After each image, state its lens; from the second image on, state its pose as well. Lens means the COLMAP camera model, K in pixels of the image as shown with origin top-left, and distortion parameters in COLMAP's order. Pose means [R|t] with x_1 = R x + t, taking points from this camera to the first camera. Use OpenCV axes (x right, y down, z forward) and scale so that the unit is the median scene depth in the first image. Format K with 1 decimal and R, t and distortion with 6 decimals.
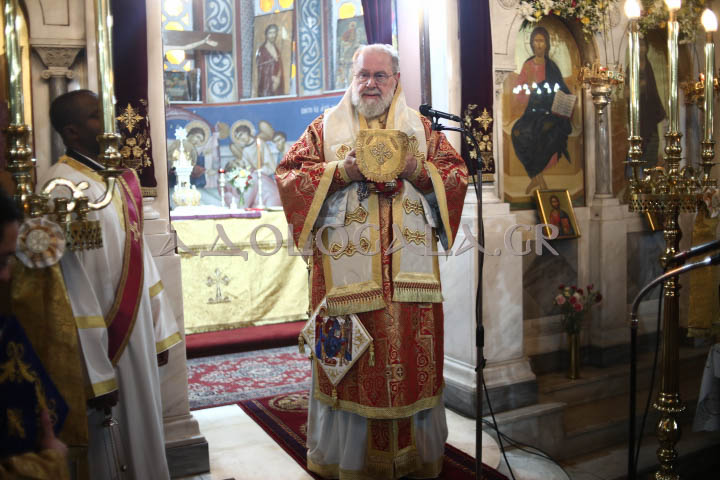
lens RADIAL K [[679.7, 0, 342.4], [0, 679.7, 224.3], [0, 0, 1]] dist [-0.148333, 0.134439]
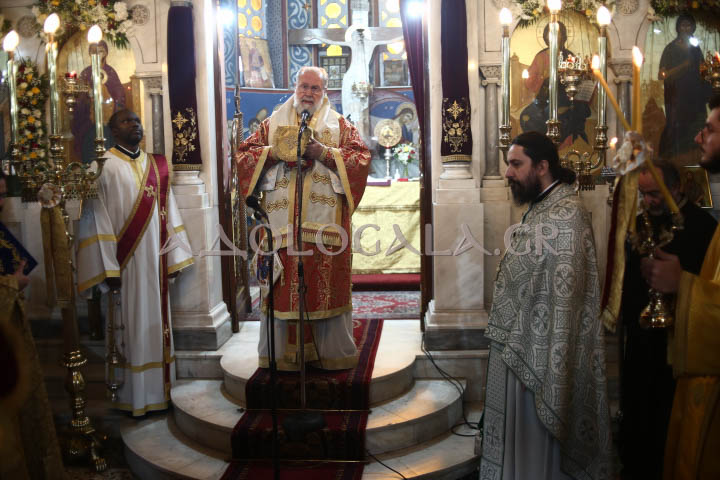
lens RADIAL K [[679.7, 0, 342.4], [0, 679.7, 224.3], [0, 0, 1]] dist [-0.148333, 0.134439]
pose [[0.855327, 0.059680, -0.514640, 0.759332], [-0.035320, 0.997749, 0.057001, -0.013185], [0.516884, -0.030578, 0.855509, -0.172002]]
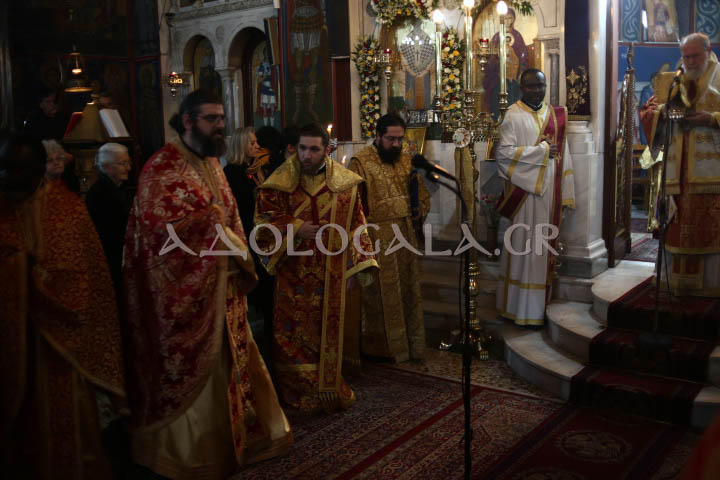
lens RADIAL K [[679.7, 0, 342.4], [0, 679.7, 224.3], [0, 0, 1]] dist [-0.148333, 0.134439]
pose [[0.416349, 0.157034, -0.895541, 0.992200], [-0.046852, 0.987369, 0.151354, -0.004197], [0.907997, -0.021058, 0.418448, -0.320664]]
